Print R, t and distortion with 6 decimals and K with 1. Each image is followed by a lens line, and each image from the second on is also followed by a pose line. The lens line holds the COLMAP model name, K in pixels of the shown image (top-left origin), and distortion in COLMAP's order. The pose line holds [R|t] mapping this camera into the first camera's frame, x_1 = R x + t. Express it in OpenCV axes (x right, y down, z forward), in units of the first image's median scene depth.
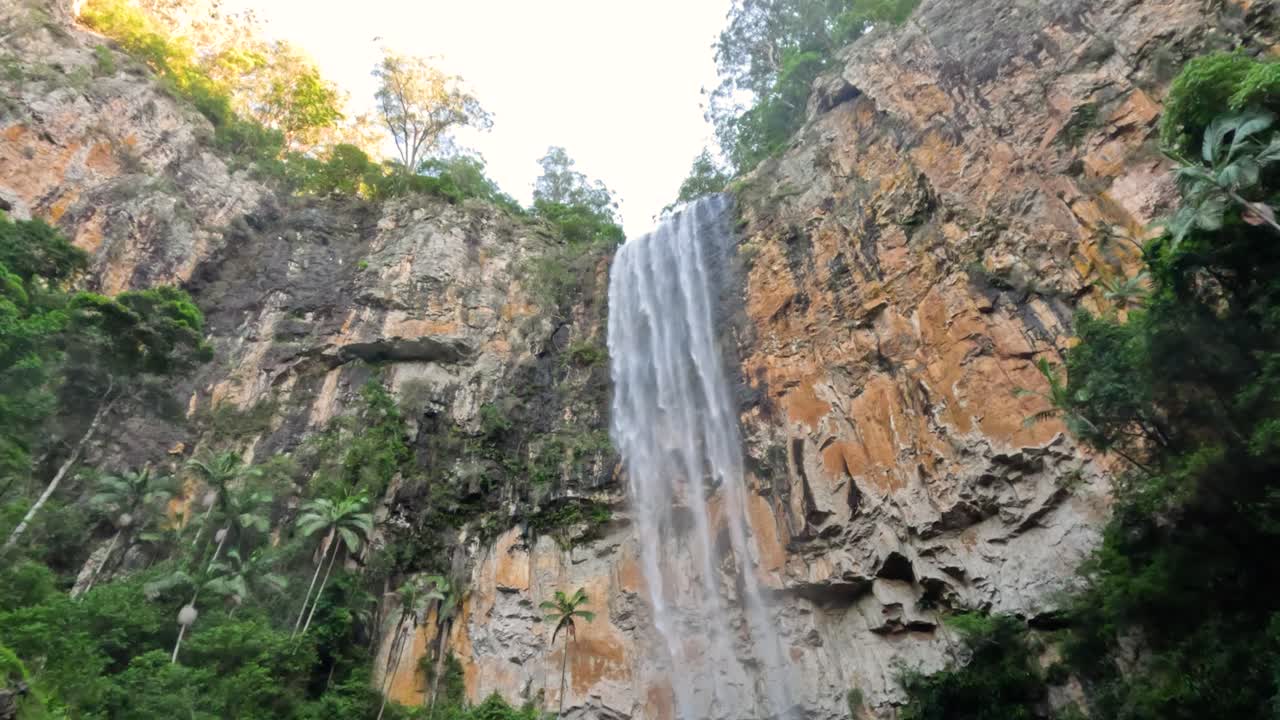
lens RADIAL K [[955.2, 0, 640.0], [0, 955.2, 360.0], [0, 0, 1]] dist [-0.000138, -0.002277]
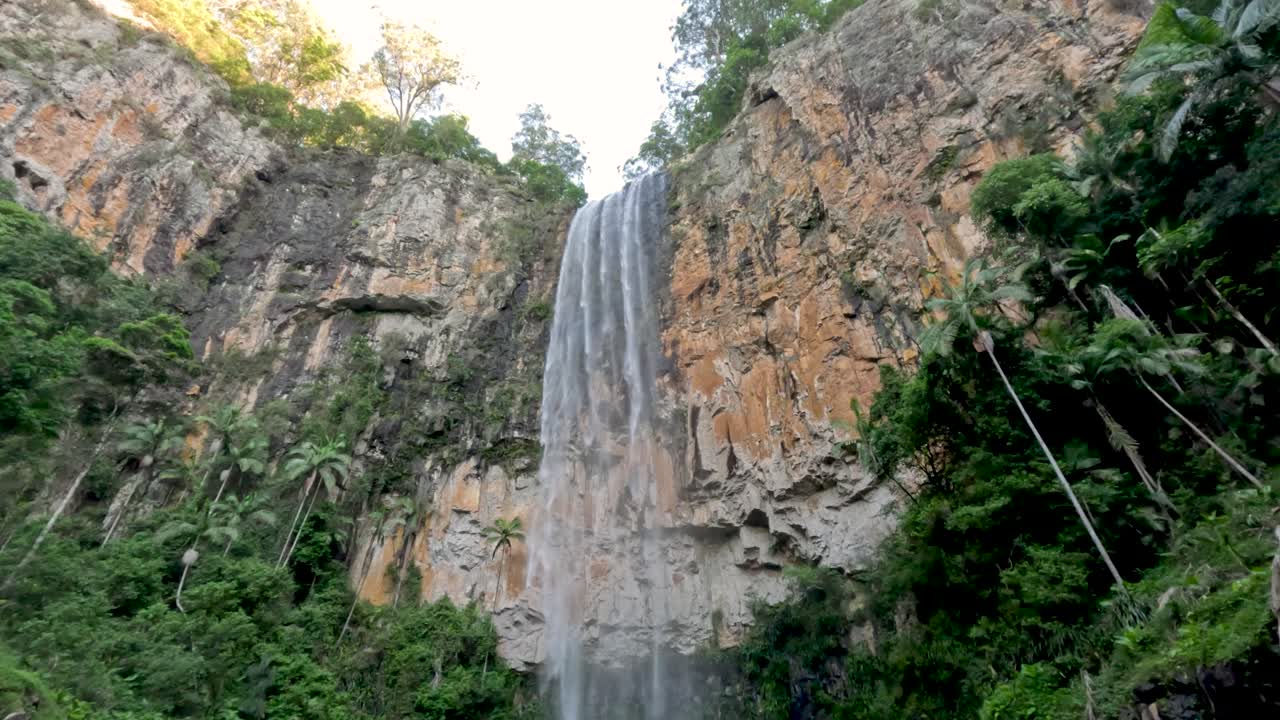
lens RADIAL K [[832.5, 0, 640.0], [0, 832.5, 360.0], [0, 0, 1]] dist [0.002522, 0.000909]
pose [[0.998858, 0.045582, 0.014308, 0.068793], [-0.047119, 0.989369, 0.137580, -0.113314], [-0.007885, -0.138097, 0.990387, -0.059773]]
